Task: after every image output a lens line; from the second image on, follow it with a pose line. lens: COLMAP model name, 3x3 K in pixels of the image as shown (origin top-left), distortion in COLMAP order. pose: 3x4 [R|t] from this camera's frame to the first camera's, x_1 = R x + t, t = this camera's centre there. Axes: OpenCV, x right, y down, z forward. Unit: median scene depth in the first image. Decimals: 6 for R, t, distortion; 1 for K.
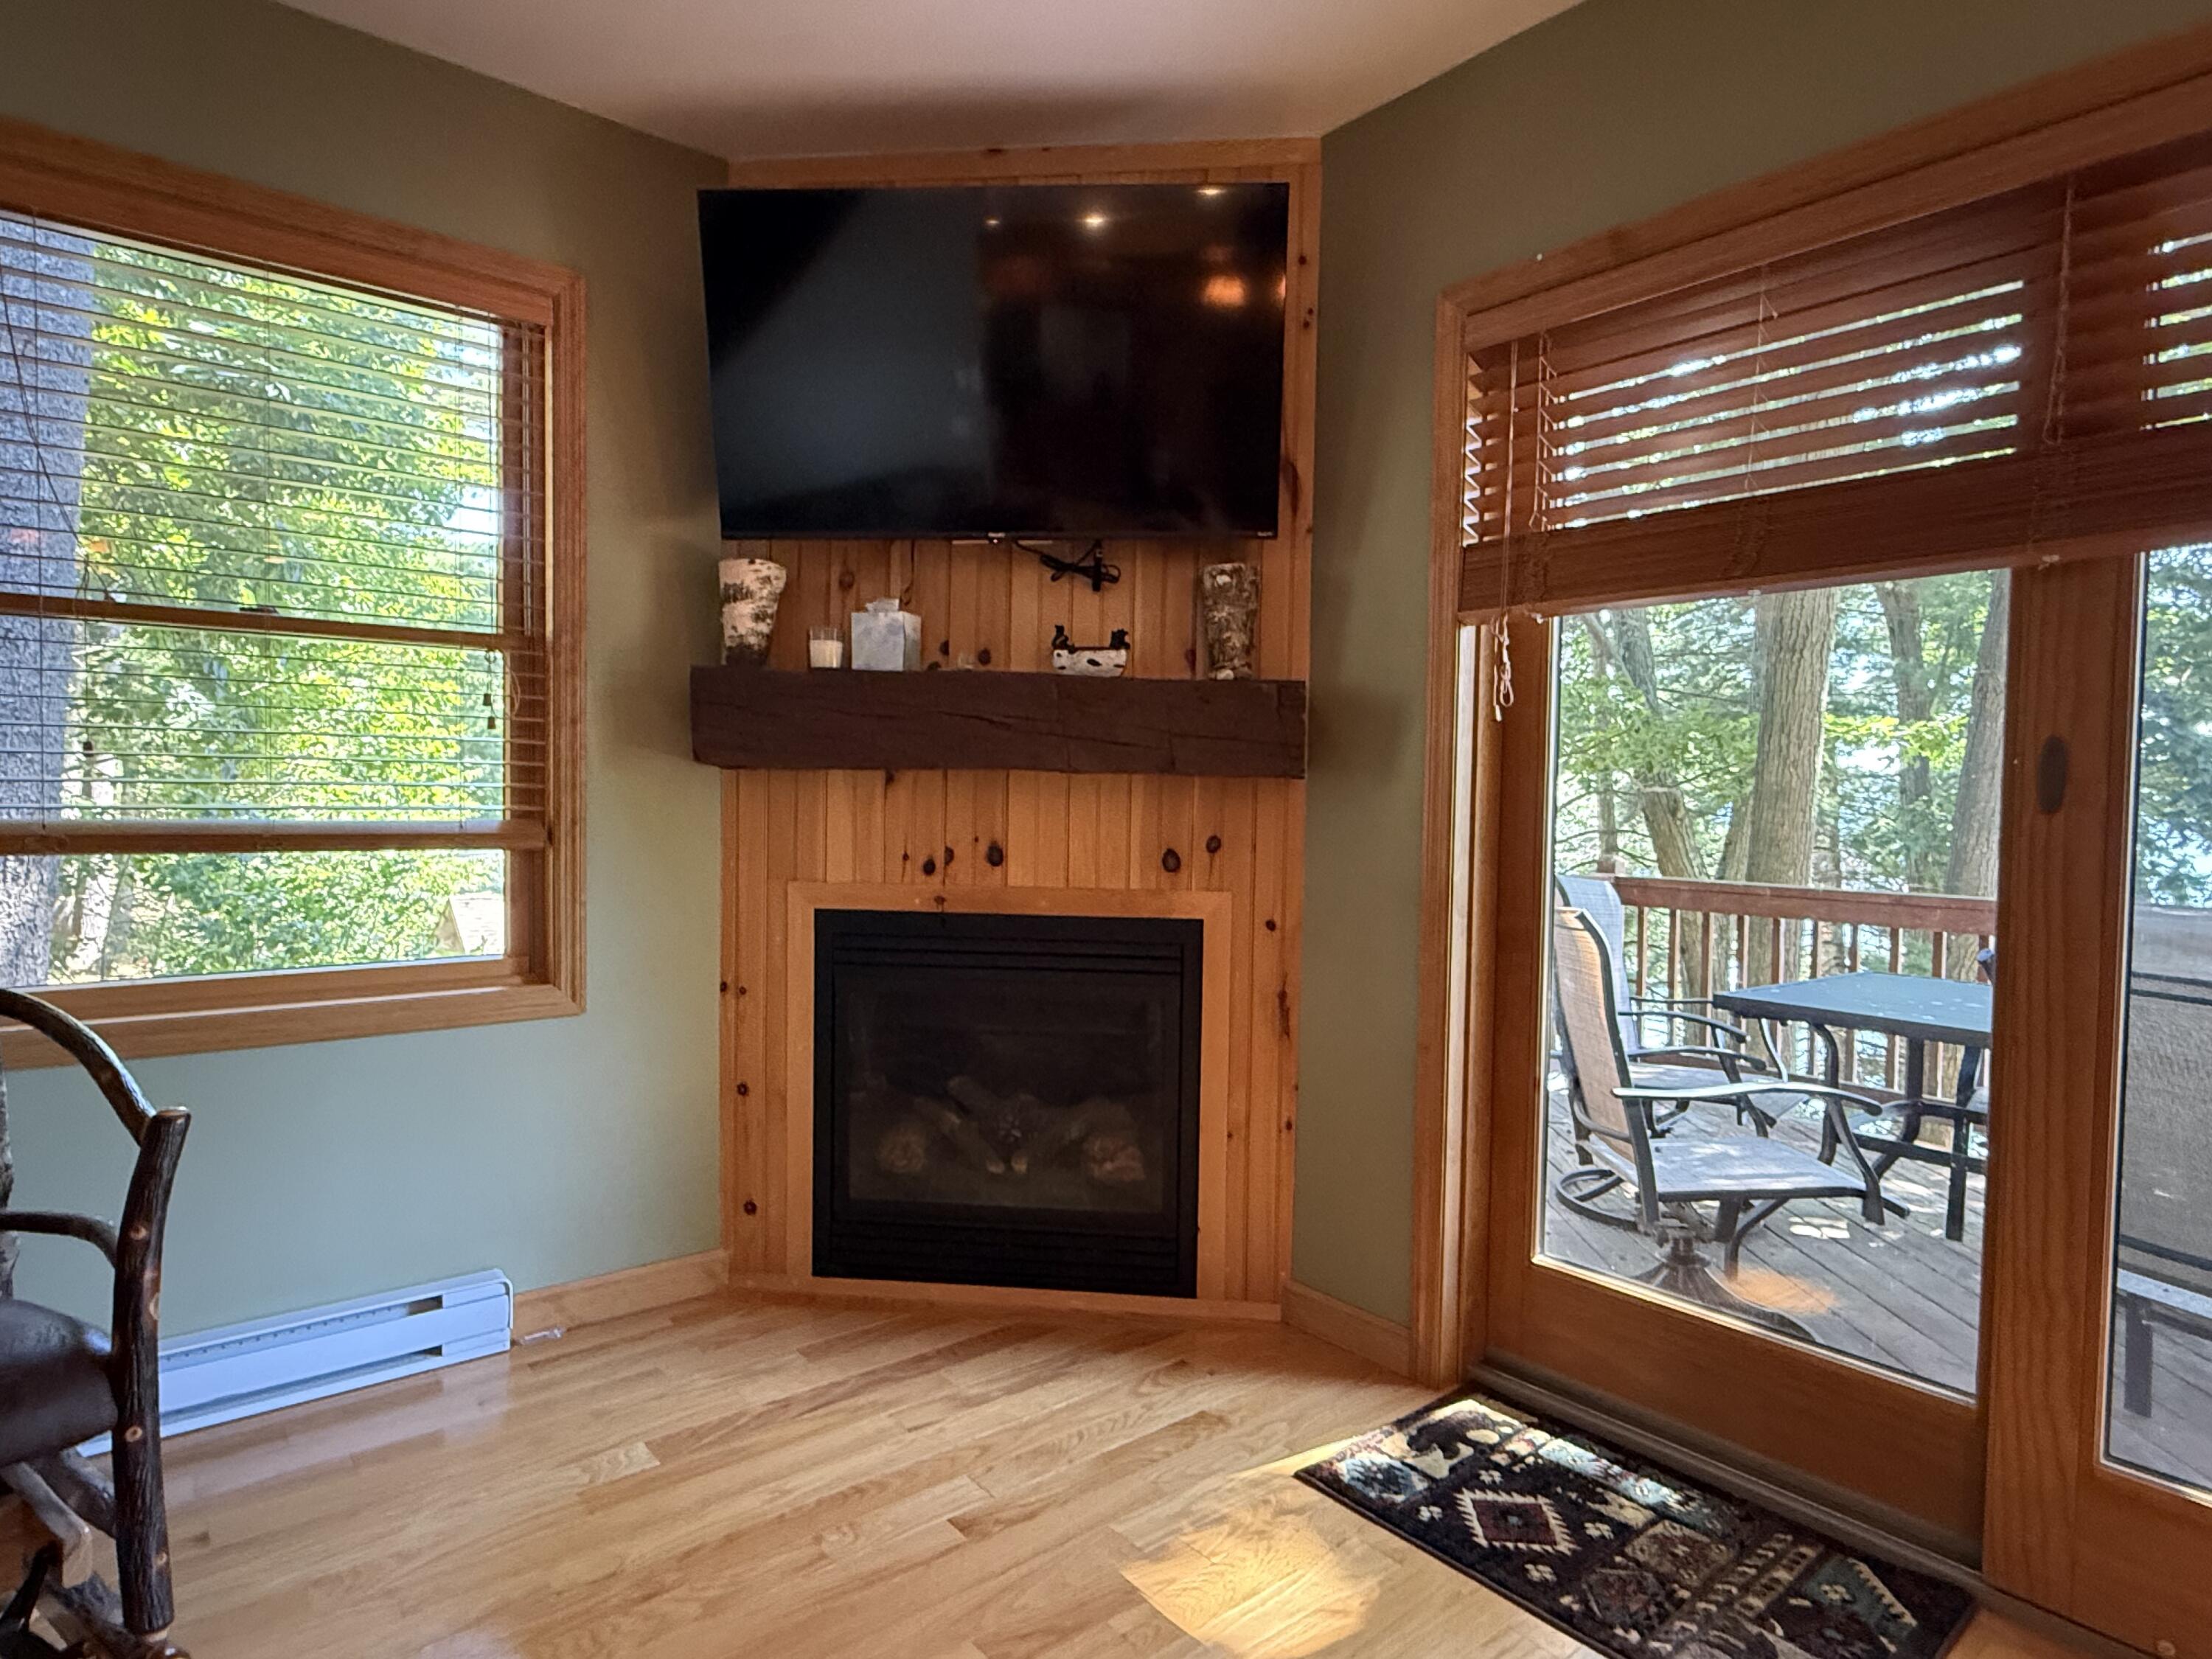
lens RADIAL K [[1206.2, 0, 1101.9], [0, 1206.2, 832.5], [0, 0, 1]] dist [0.003348, 0.000555]
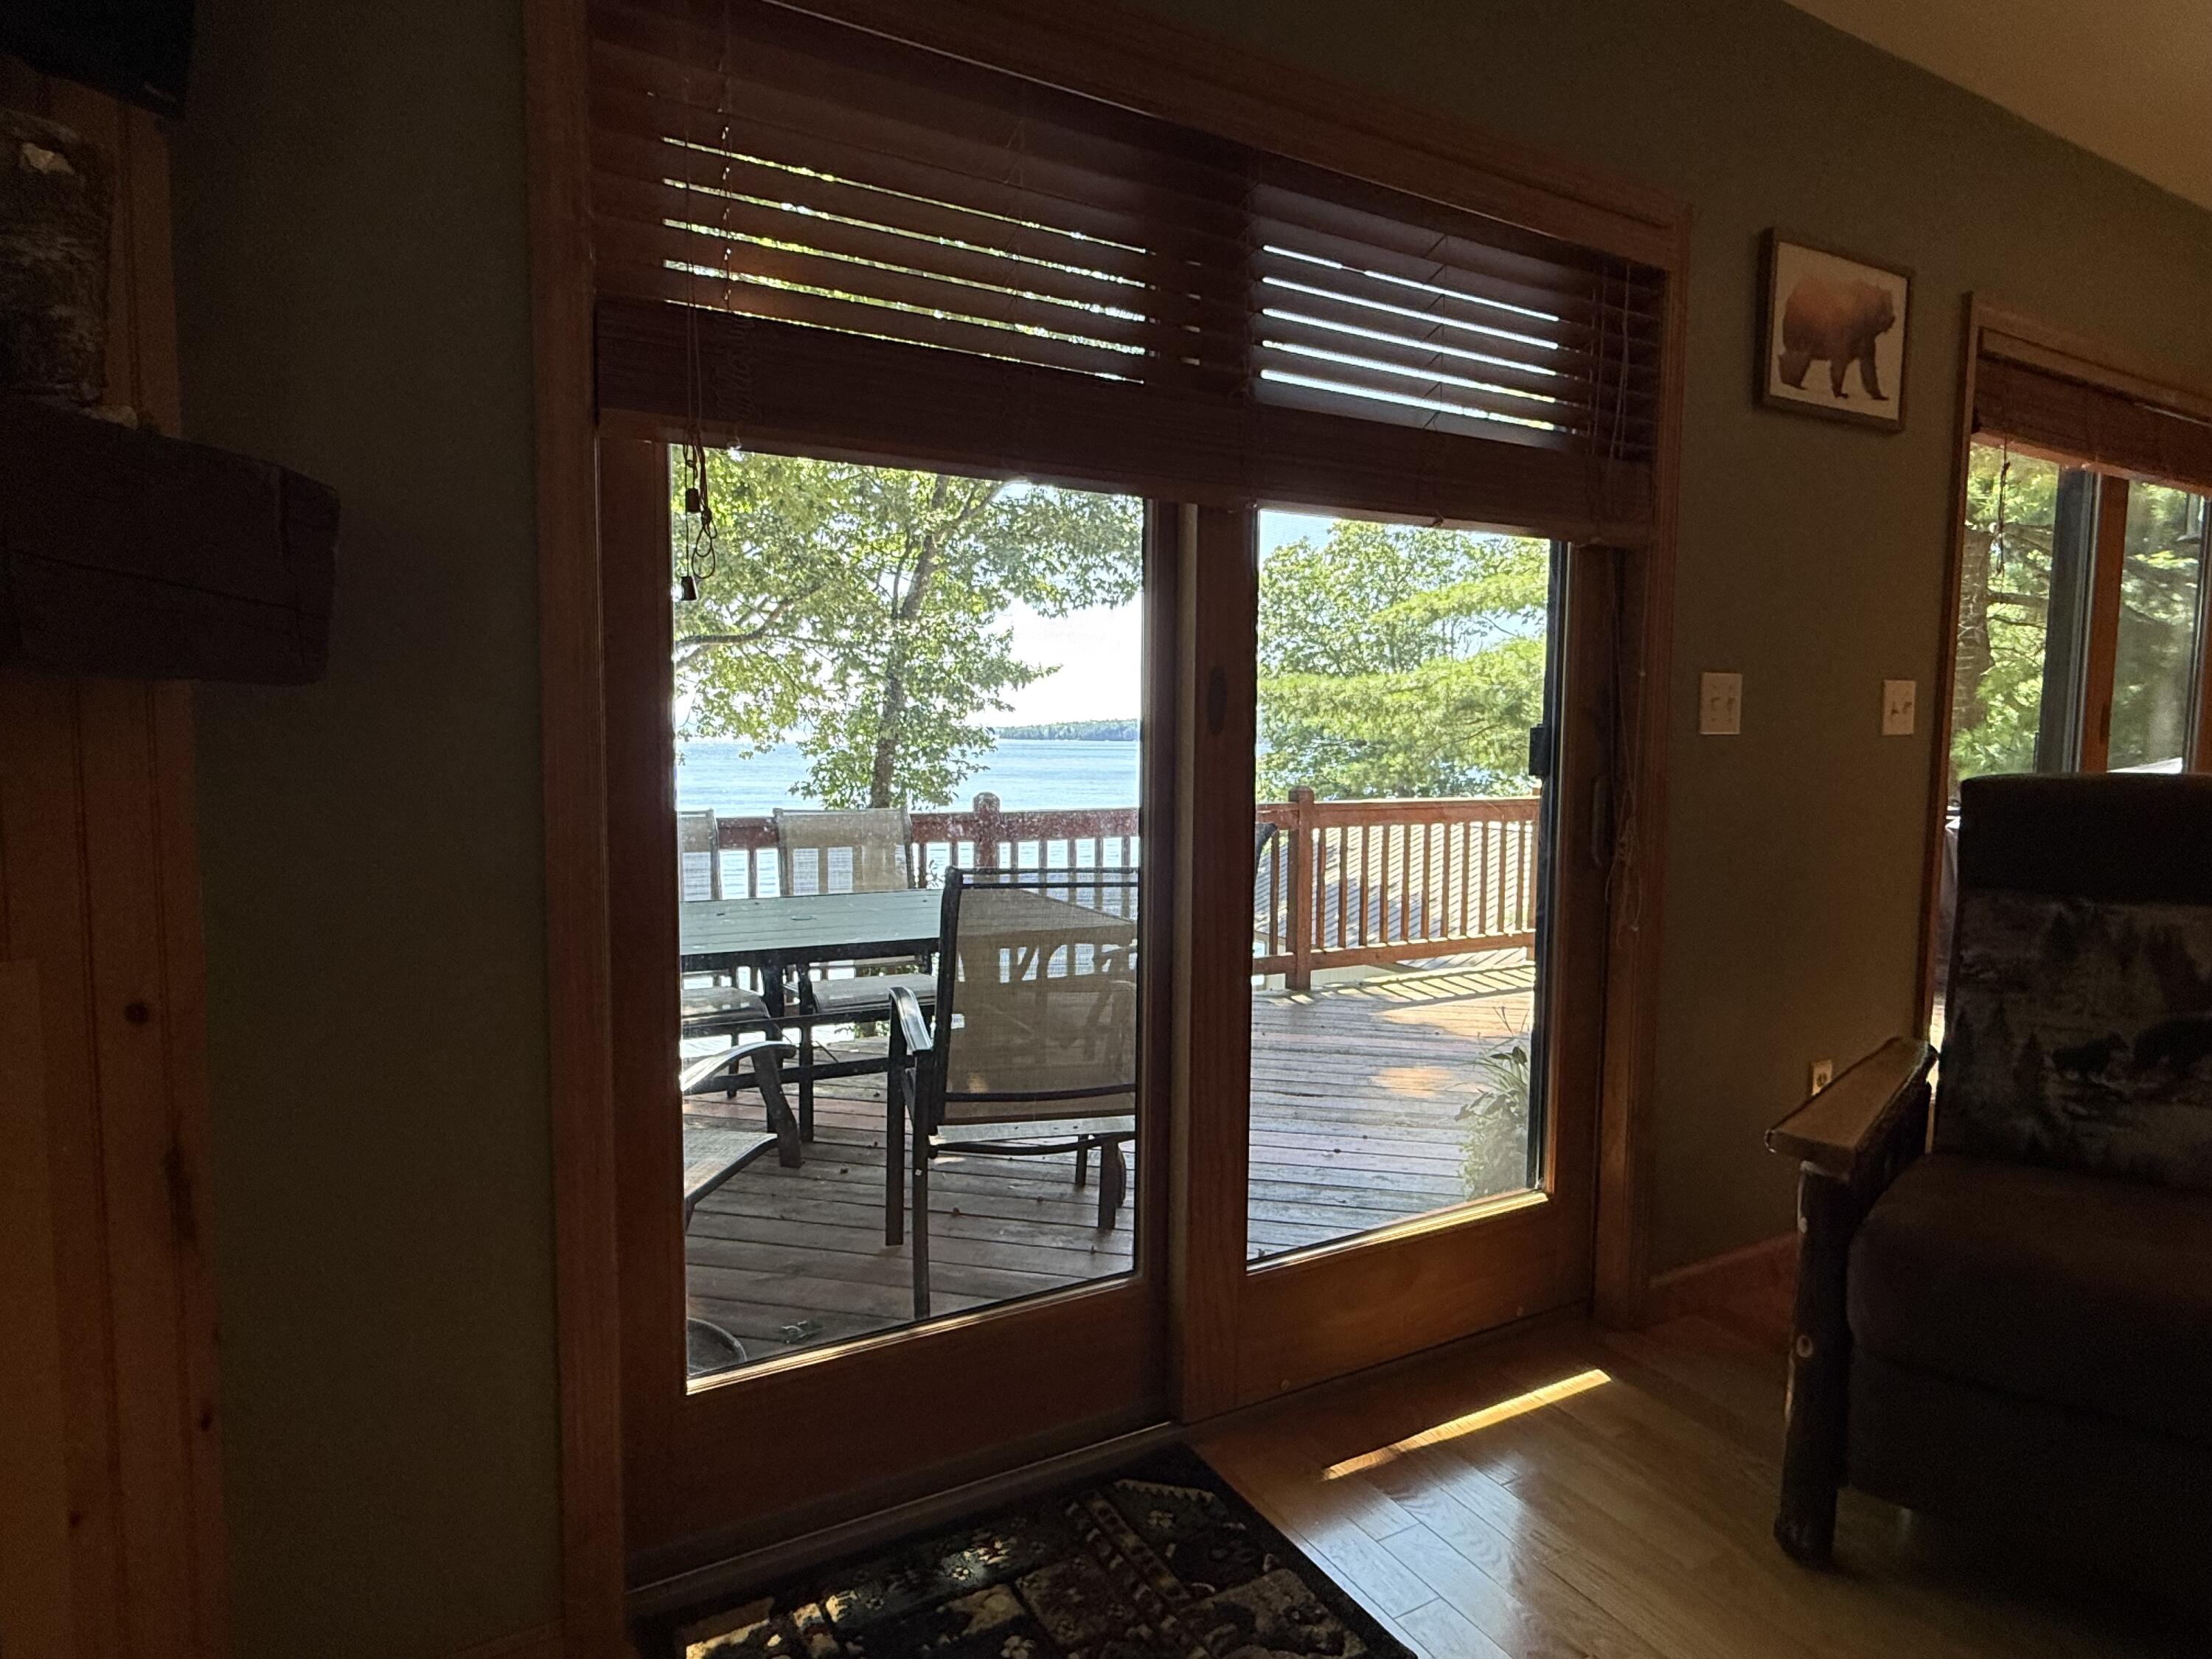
lens RADIAL K [[1206.2, 0, 1100.4], [0, 1206.2, 834.0], [0, 0, 1]] dist [0.003348, 0.000555]
pose [[0.203621, -0.094828, 0.974447, -0.258330], [0.028063, 0.995455, 0.091008, -0.023267], [-0.978648, 0.008814, 0.205357, 0.666945]]
